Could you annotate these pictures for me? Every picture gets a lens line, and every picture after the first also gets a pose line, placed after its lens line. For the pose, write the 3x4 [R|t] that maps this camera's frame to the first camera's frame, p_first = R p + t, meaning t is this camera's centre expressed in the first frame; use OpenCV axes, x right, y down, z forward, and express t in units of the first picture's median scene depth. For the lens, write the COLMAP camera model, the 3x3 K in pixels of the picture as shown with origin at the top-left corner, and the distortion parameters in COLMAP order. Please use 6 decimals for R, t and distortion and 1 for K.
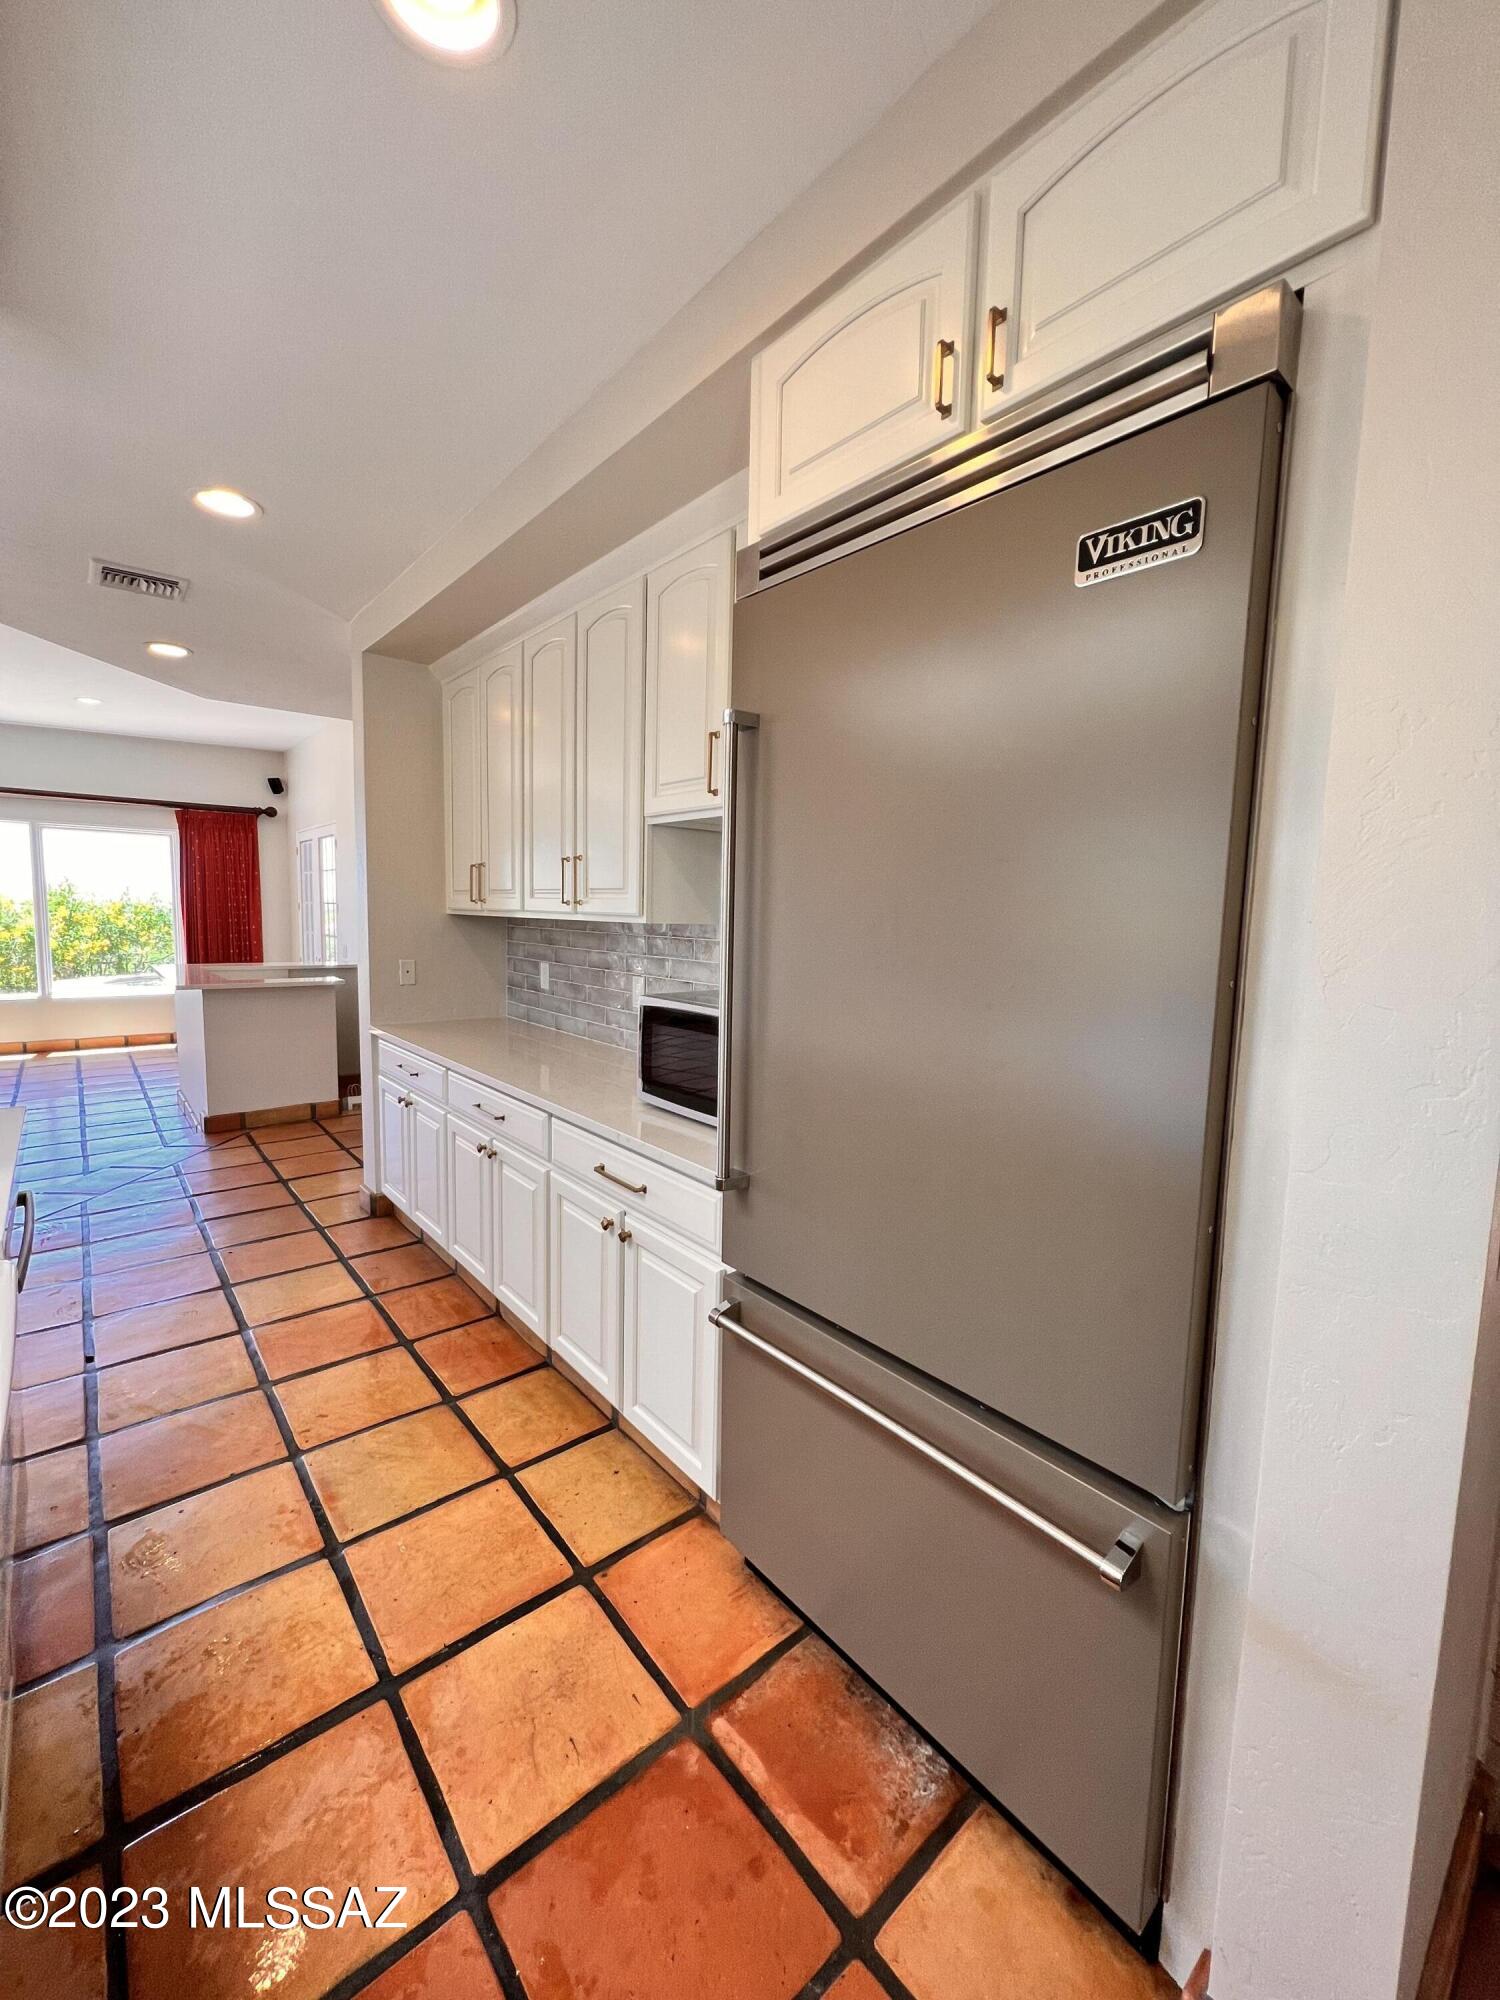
lens RADIAL K [[802.1, 0, 751.2], [0, 802.1, 993.6], [0, 0, 1]] dist [-0.001534, 0.000801]
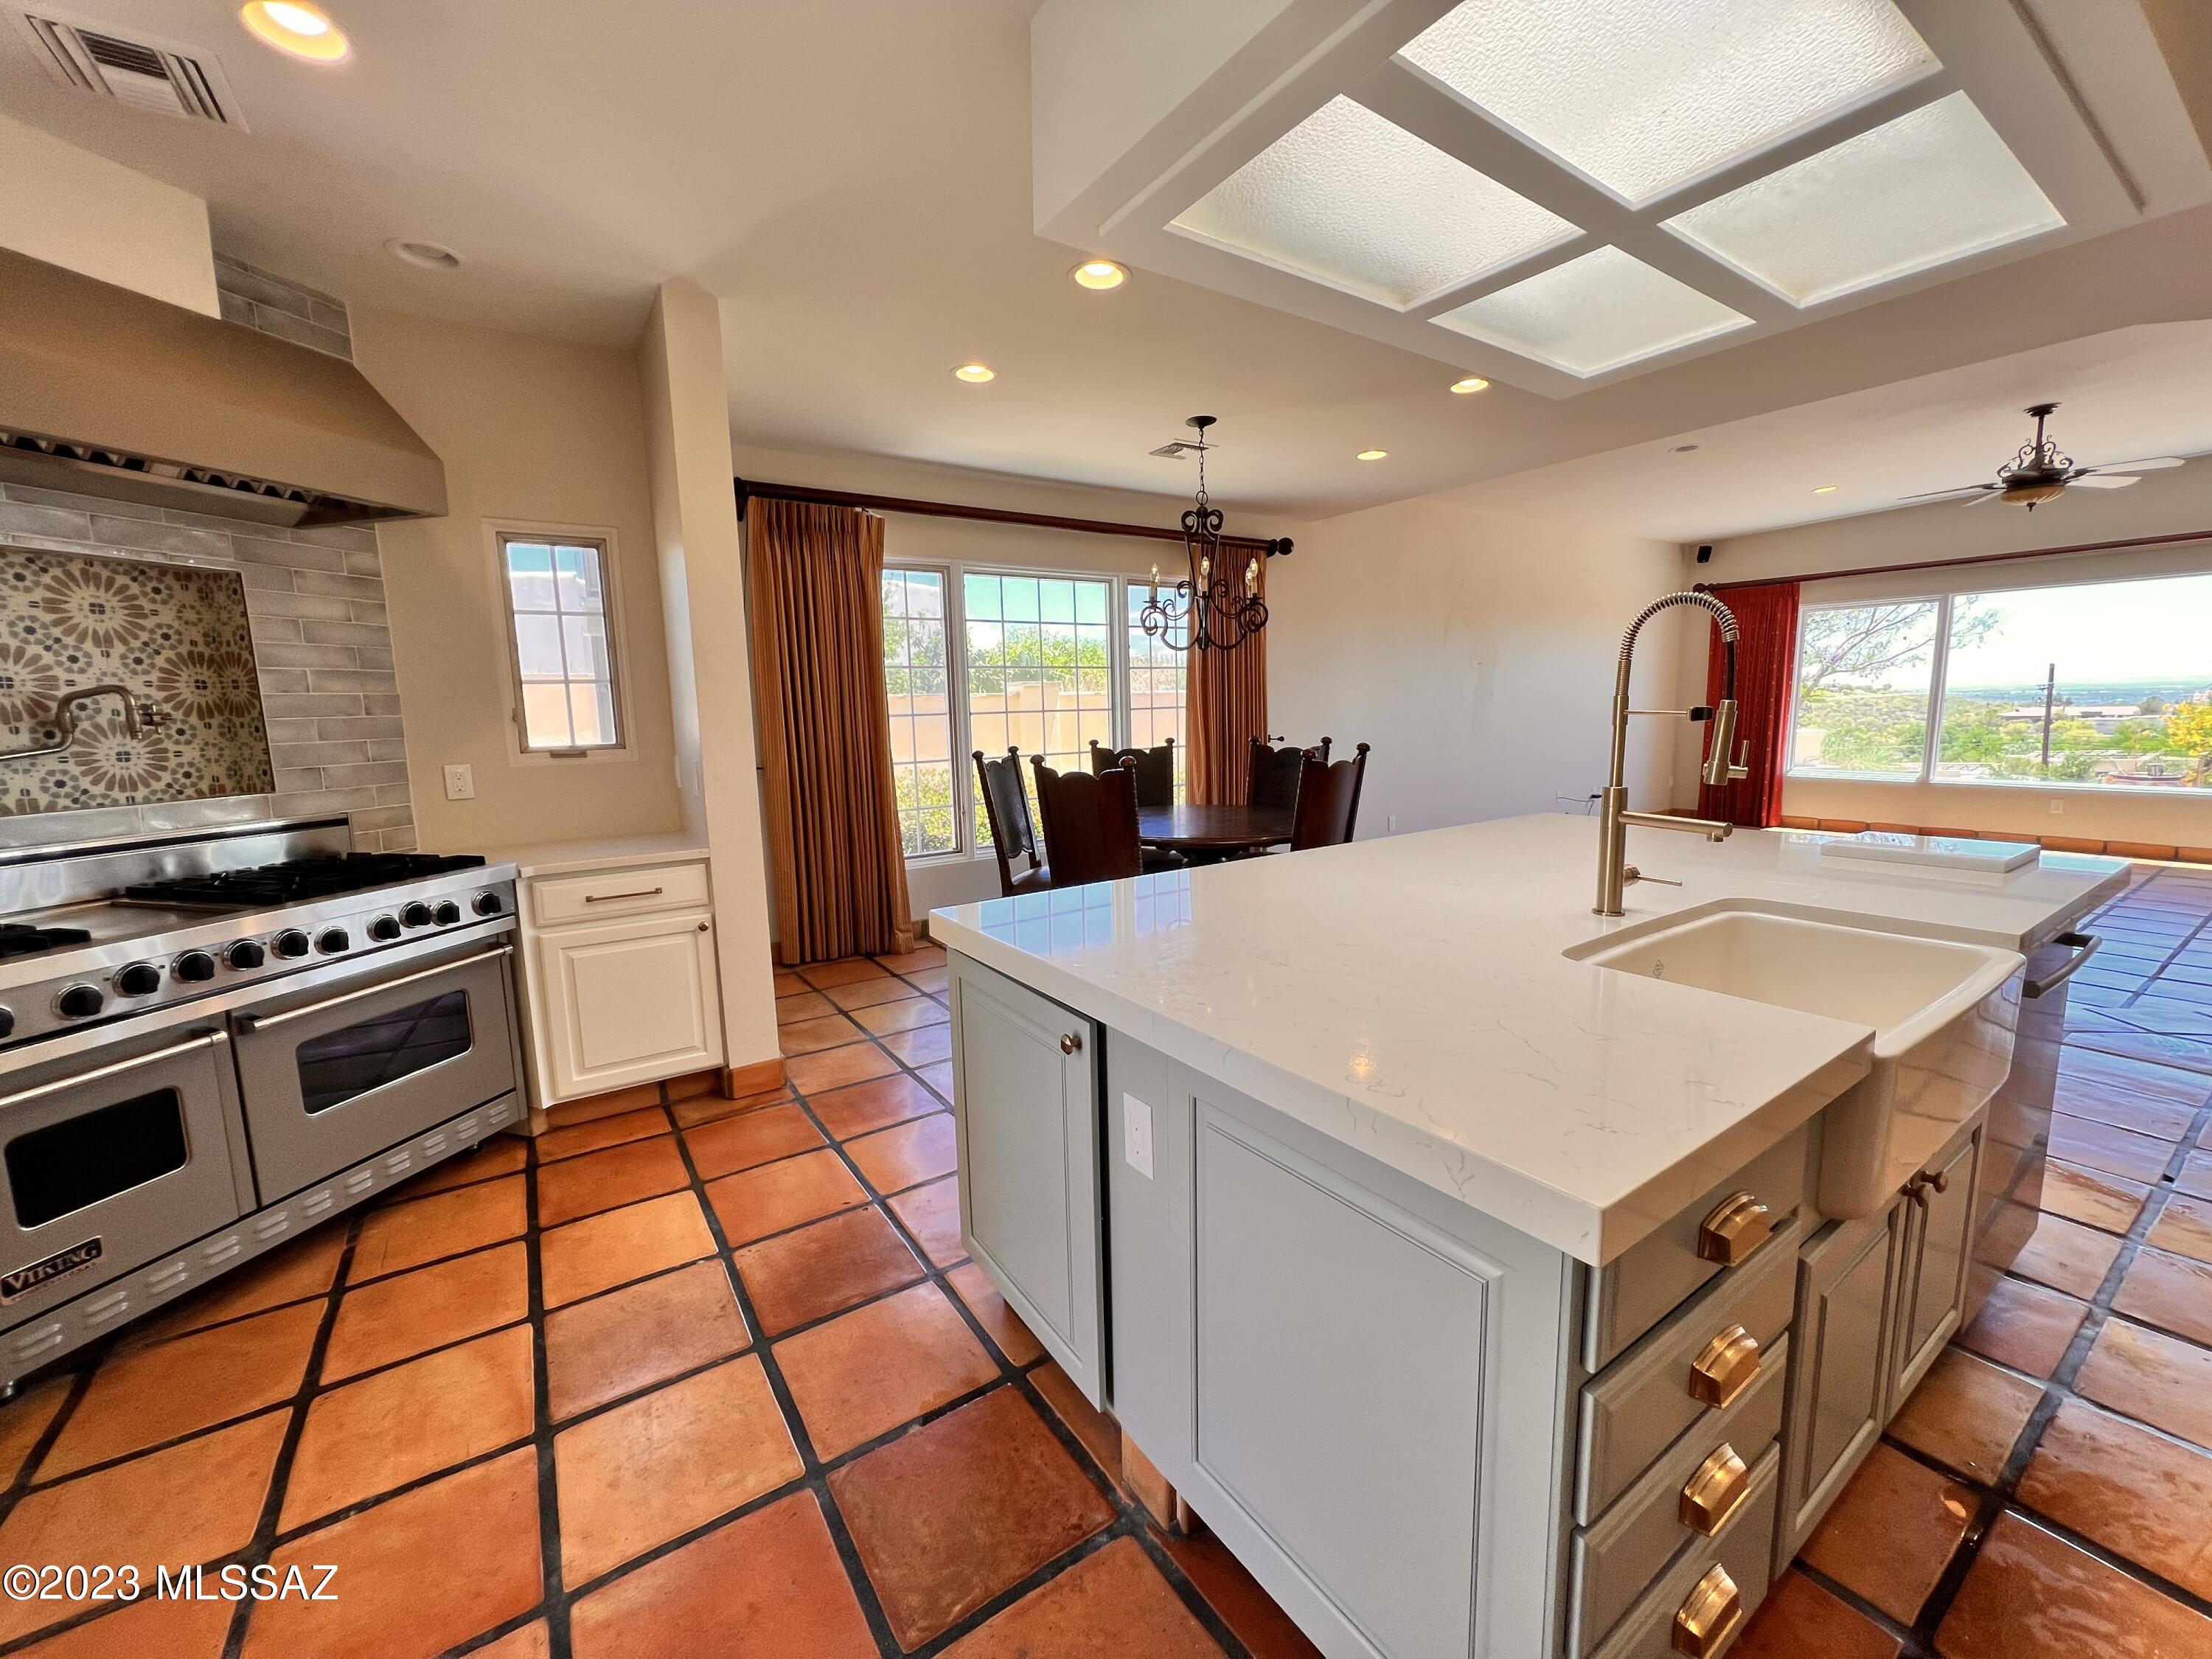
lens RADIAL K [[887.1, 0, 1100.1], [0, 887.1, 826.0], [0, 0, 1]] dist [-0.001534, 0.000801]
pose [[-0.110564, 0.115732, -0.987108, 0.248404], [-0.078247, 0.989101, 0.124730, 0.061342], [0.990784, 0.091028, -0.100303, -0.099784]]
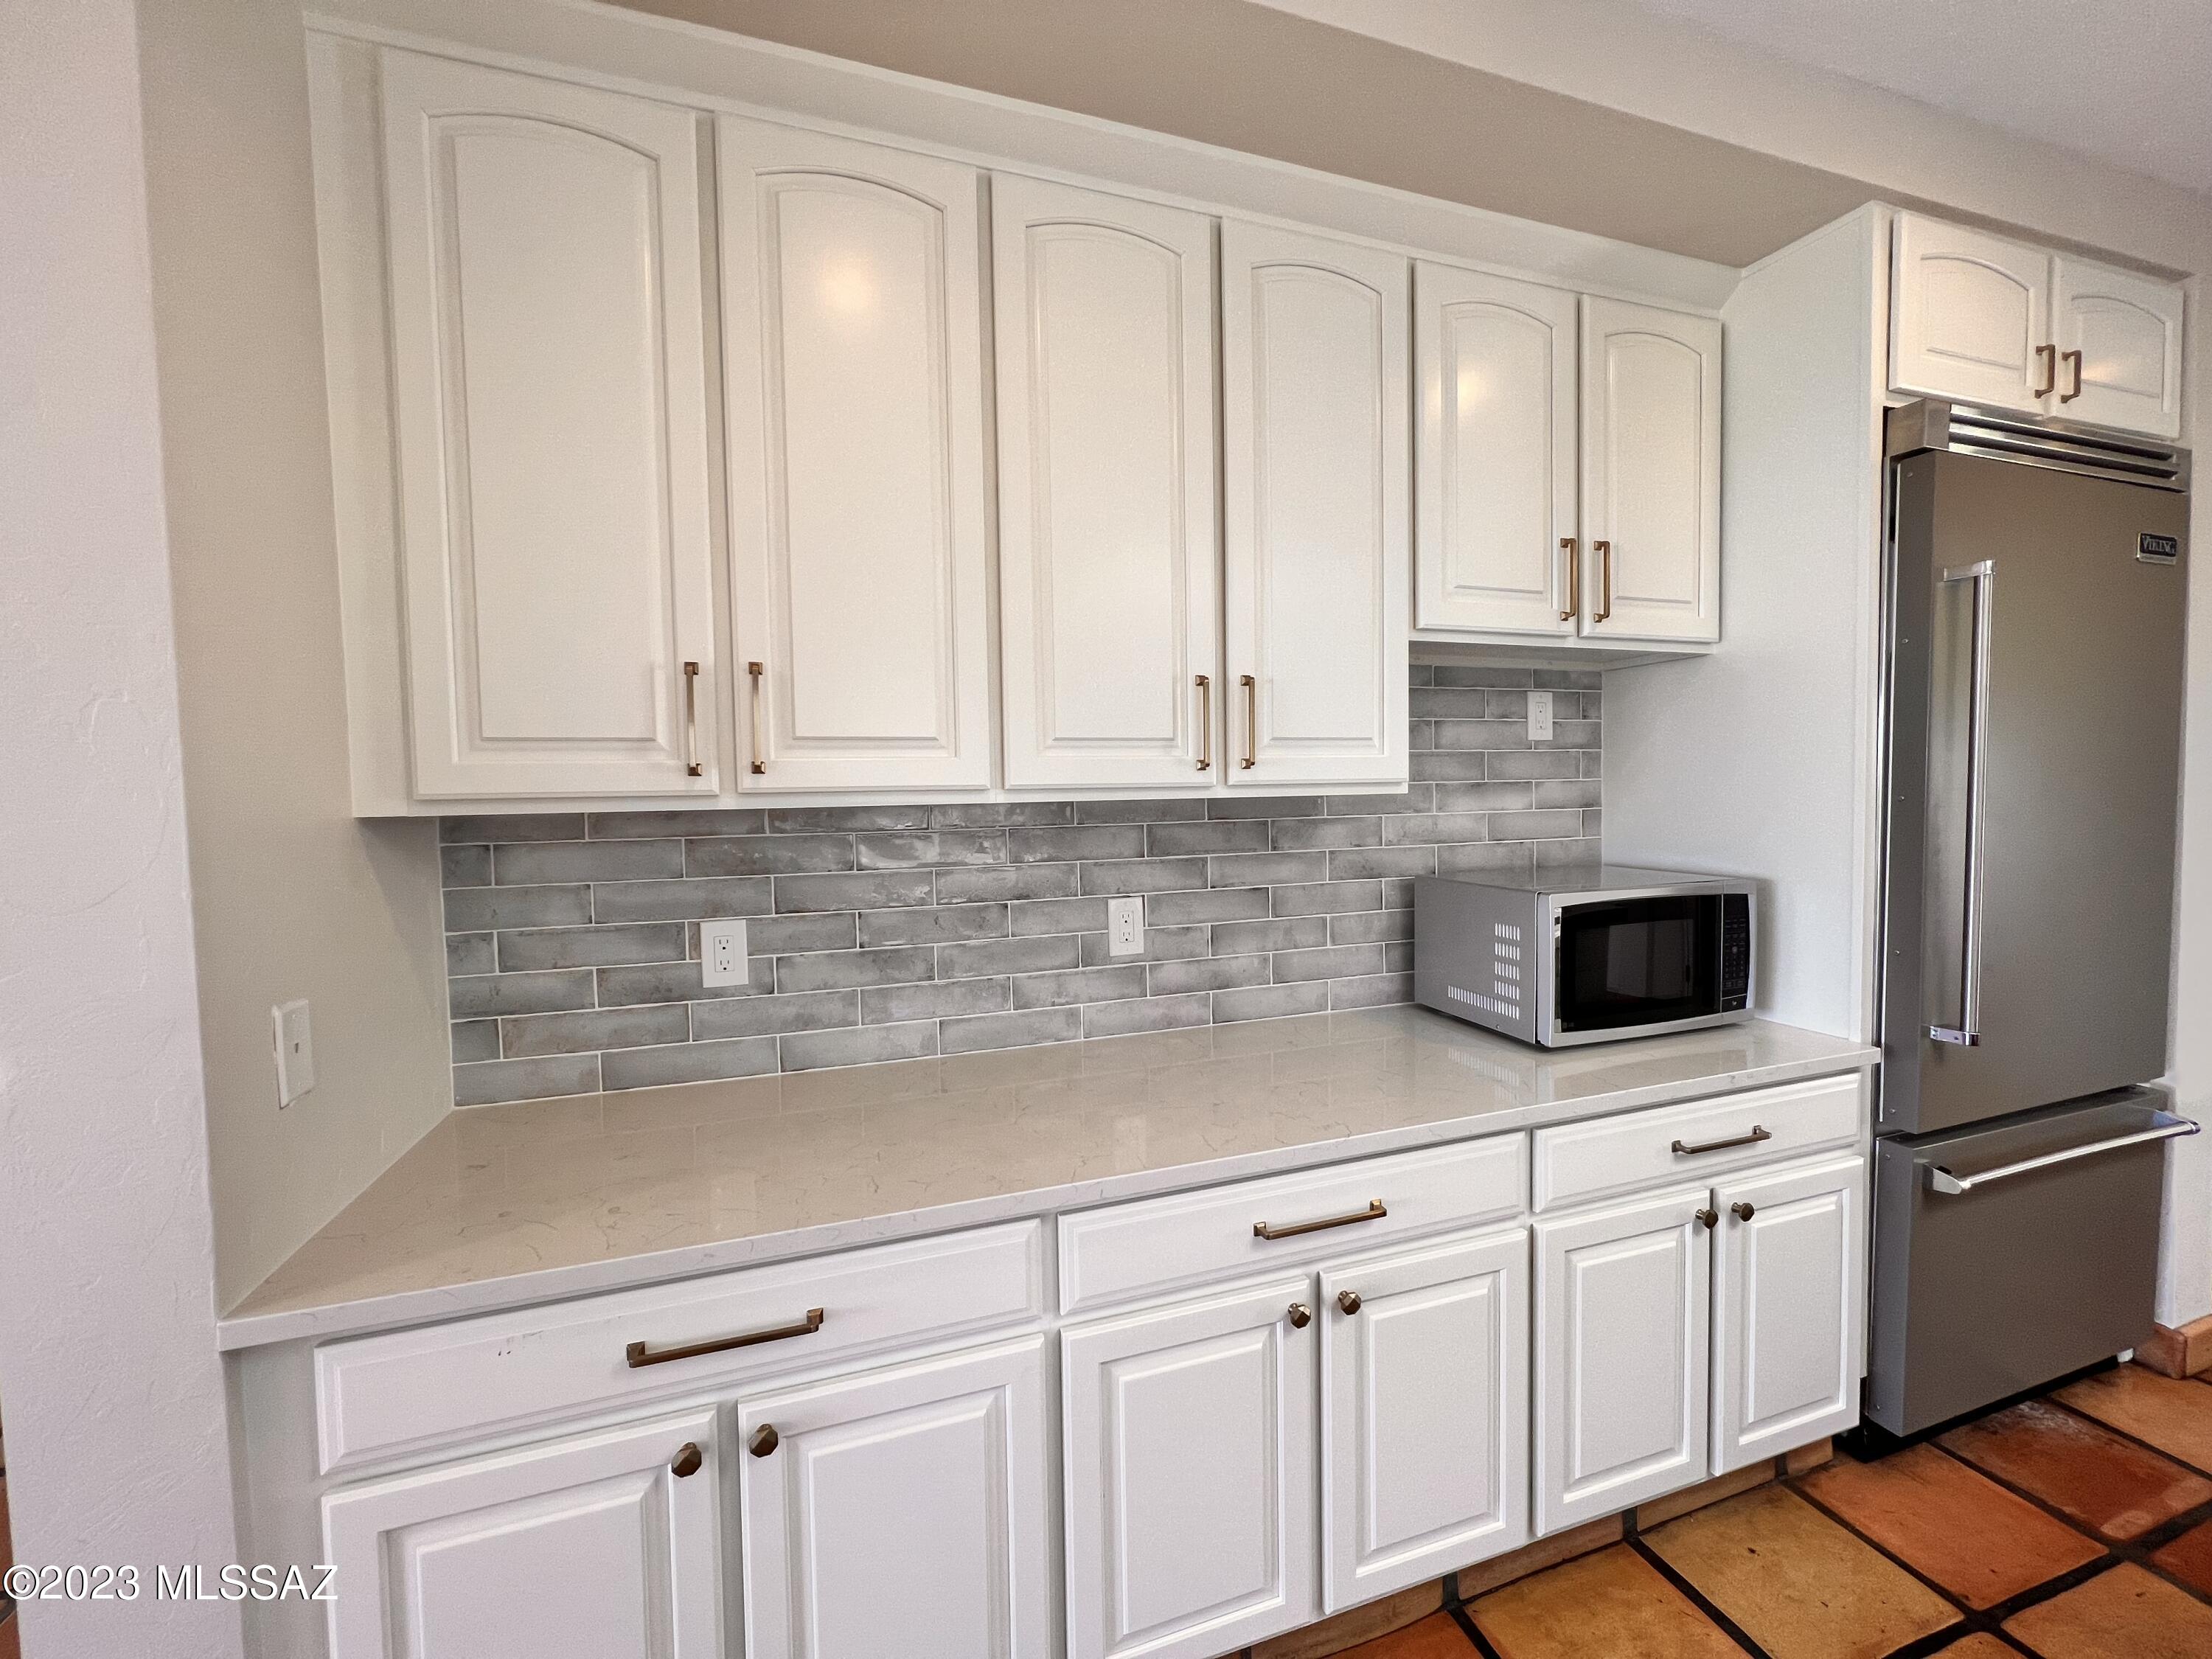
lens RADIAL K [[887.1, 0, 1100.1], [0, 887.1, 826.0], [0, 0, 1]] dist [-0.001534, 0.000801]
pose [[0.369381, -0.069629, 0.926666, -1.053461], [0.122034, 0.992188, 0.025908, -0.131204], [-0.921230, 0.103515, 0.374993, 1.157581]]
